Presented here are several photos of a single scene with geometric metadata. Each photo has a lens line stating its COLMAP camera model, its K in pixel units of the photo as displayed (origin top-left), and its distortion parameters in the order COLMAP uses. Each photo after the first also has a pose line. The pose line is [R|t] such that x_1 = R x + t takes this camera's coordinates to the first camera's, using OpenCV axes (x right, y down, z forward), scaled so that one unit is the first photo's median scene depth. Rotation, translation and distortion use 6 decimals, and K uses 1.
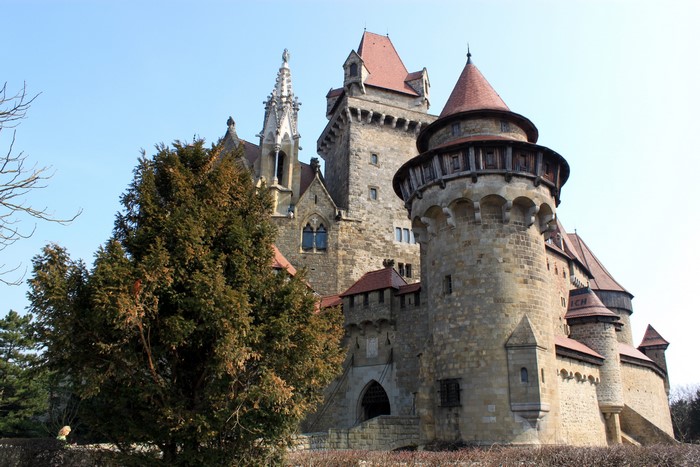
lens RADIAL K [[558.5, 0, 350.0], [0, 558.5, 233.5], [0, 0, 1]] dist [-0.113767, 0.002869]
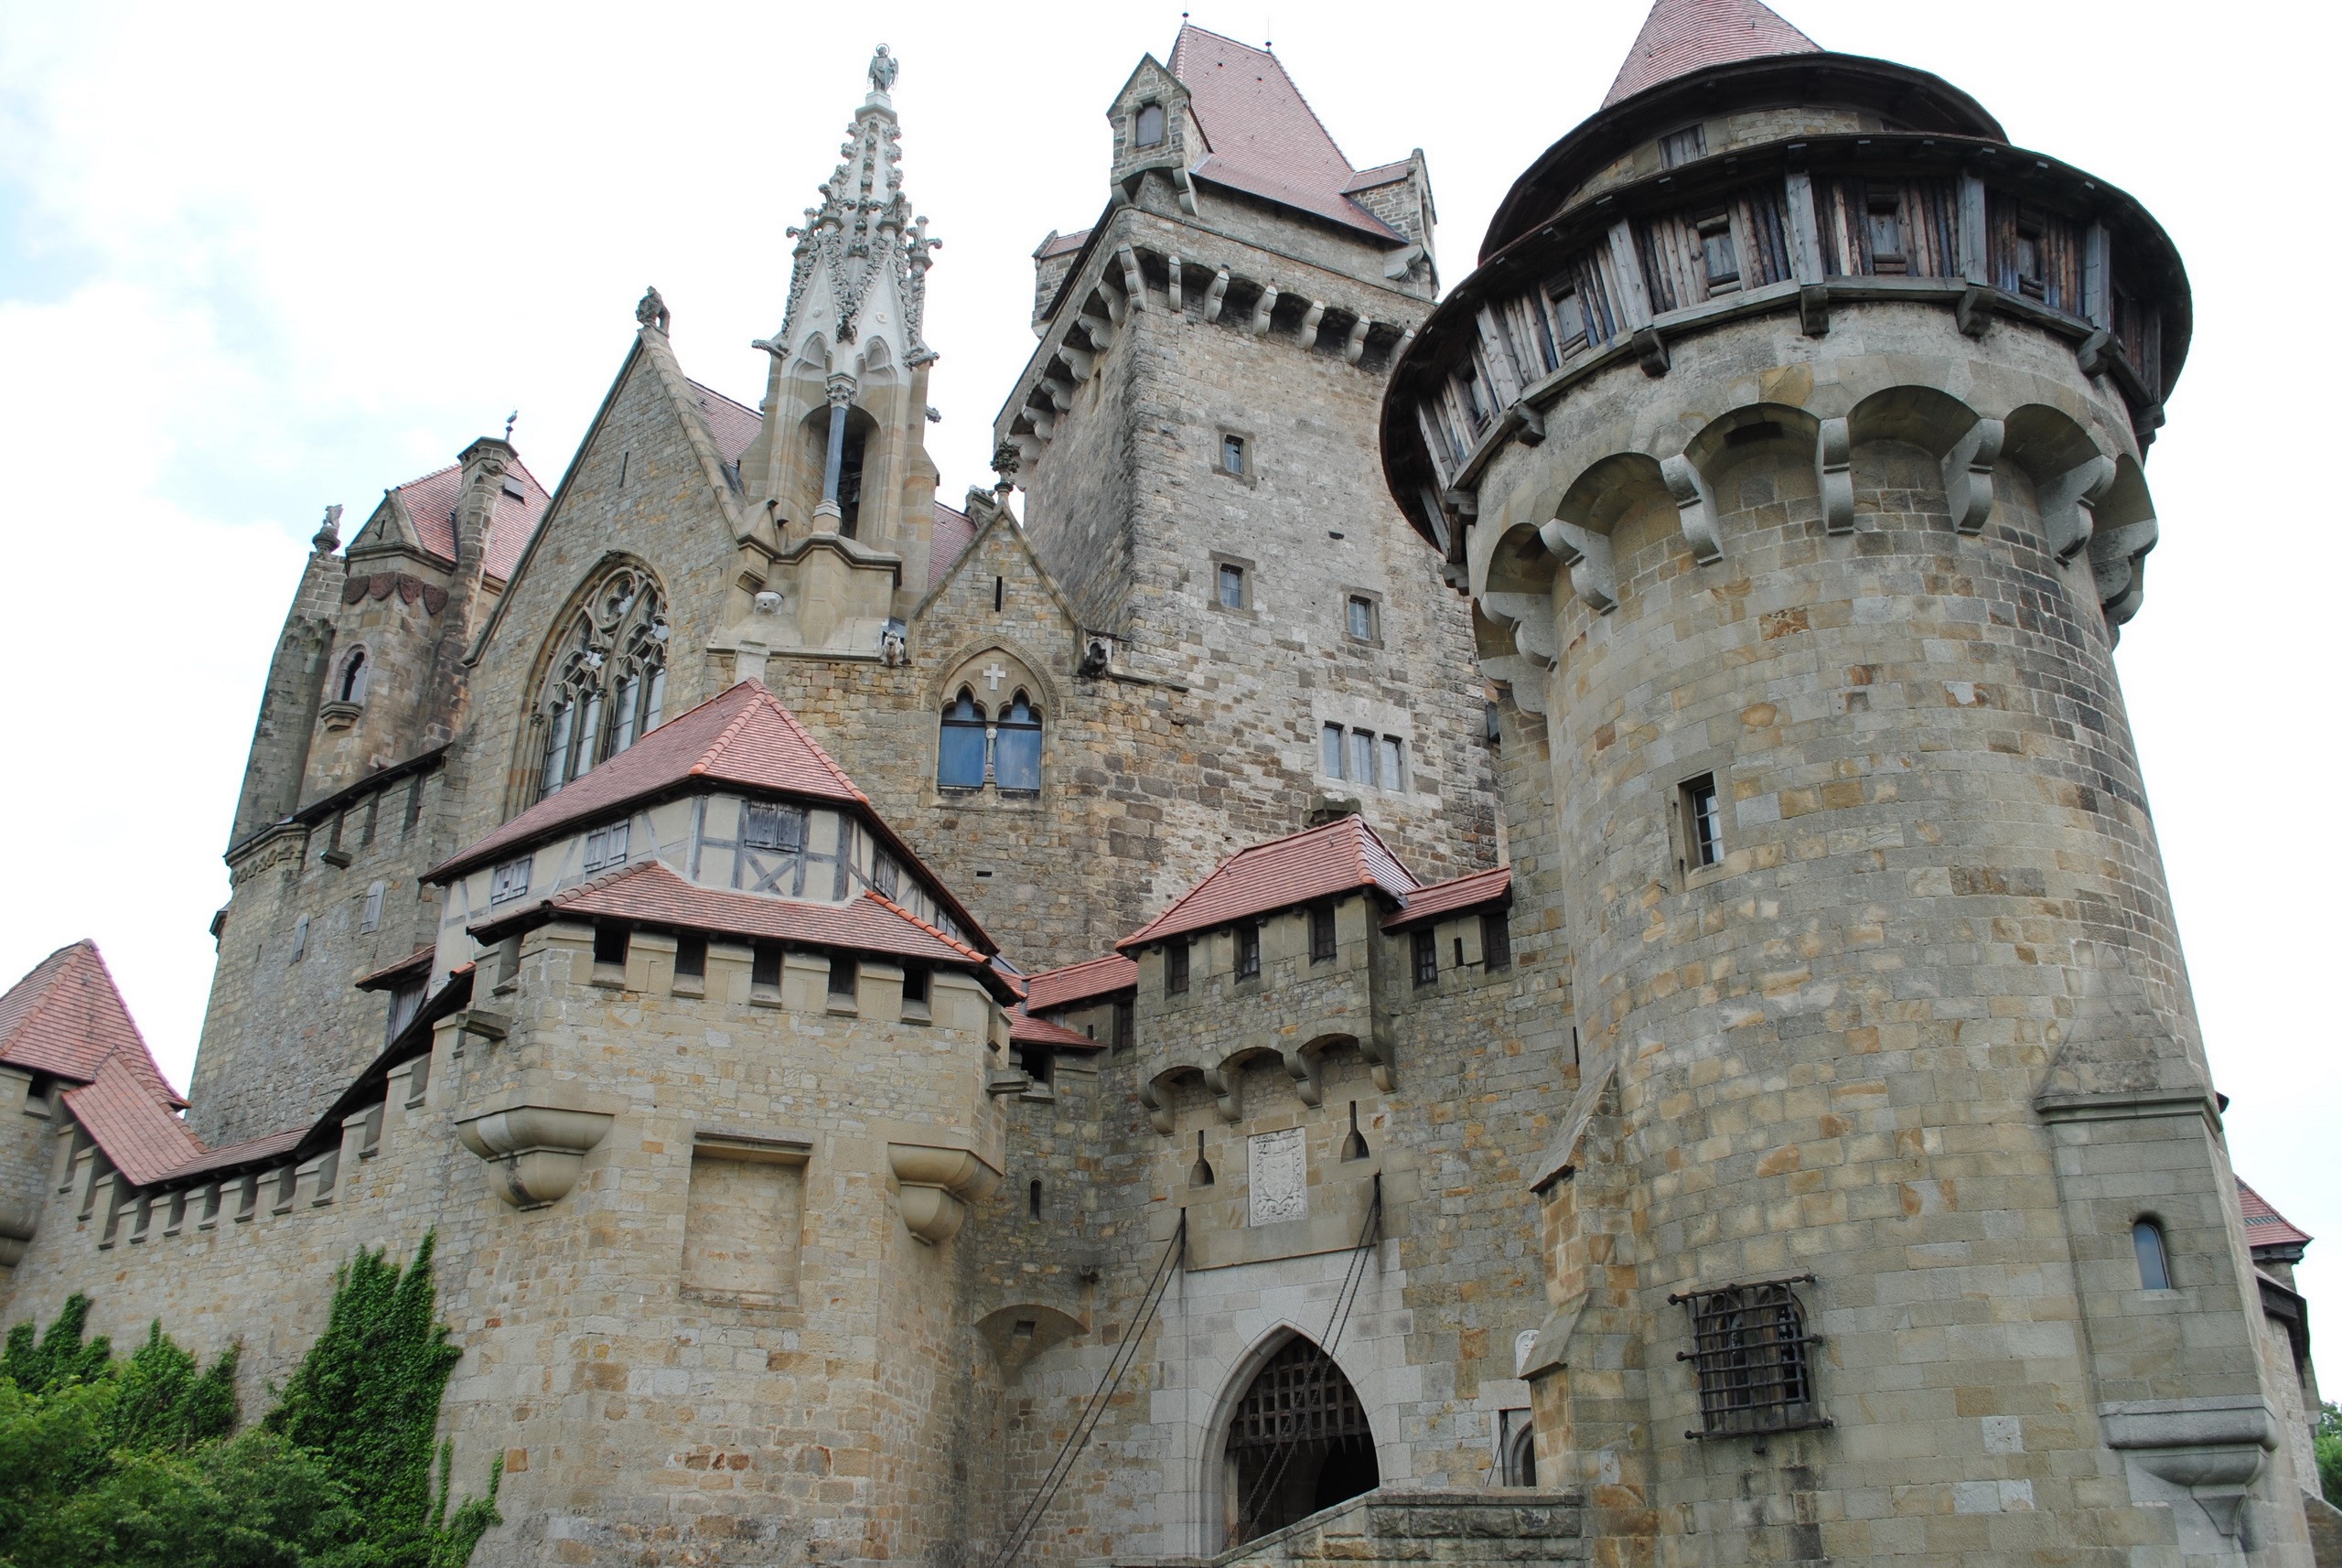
lens RADIAL K [[1813.3, 0, 1171.0], [0, 1813.3, 784.0], [0, 0, 1]] dist [-0.066778, -0.003022]
pose [[0.997542, 0.019694, 0.067251, -0.049875], [-0.013916, 0.996256, -0.085322, 0.113557], [-0.068680, 0.084176, 0.994081, 0.296901]]
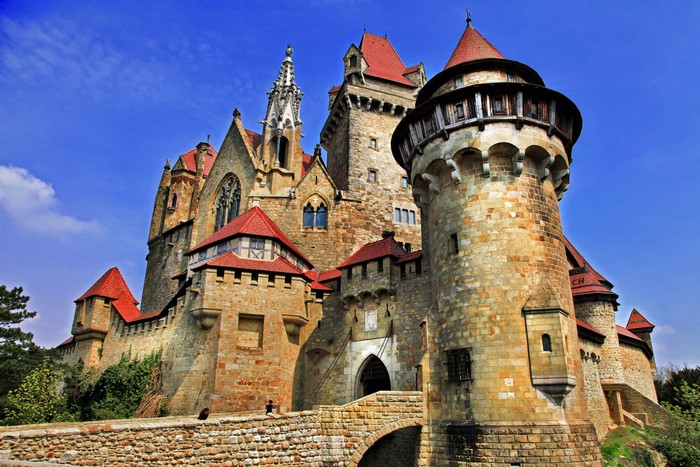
lens RADIAL K [[459.7, 0, 347.5], [0, 459.7, 239.6], [0, 0, 1]] dist [-0.089235, 0.001331]
pose [[0.999737, -0.006715, -0.021950, 0.017689], [0.006424, 0.999891, -0.013311, 0.077222], [0.022037, 0.013167, 0.999670, 0.214361]]
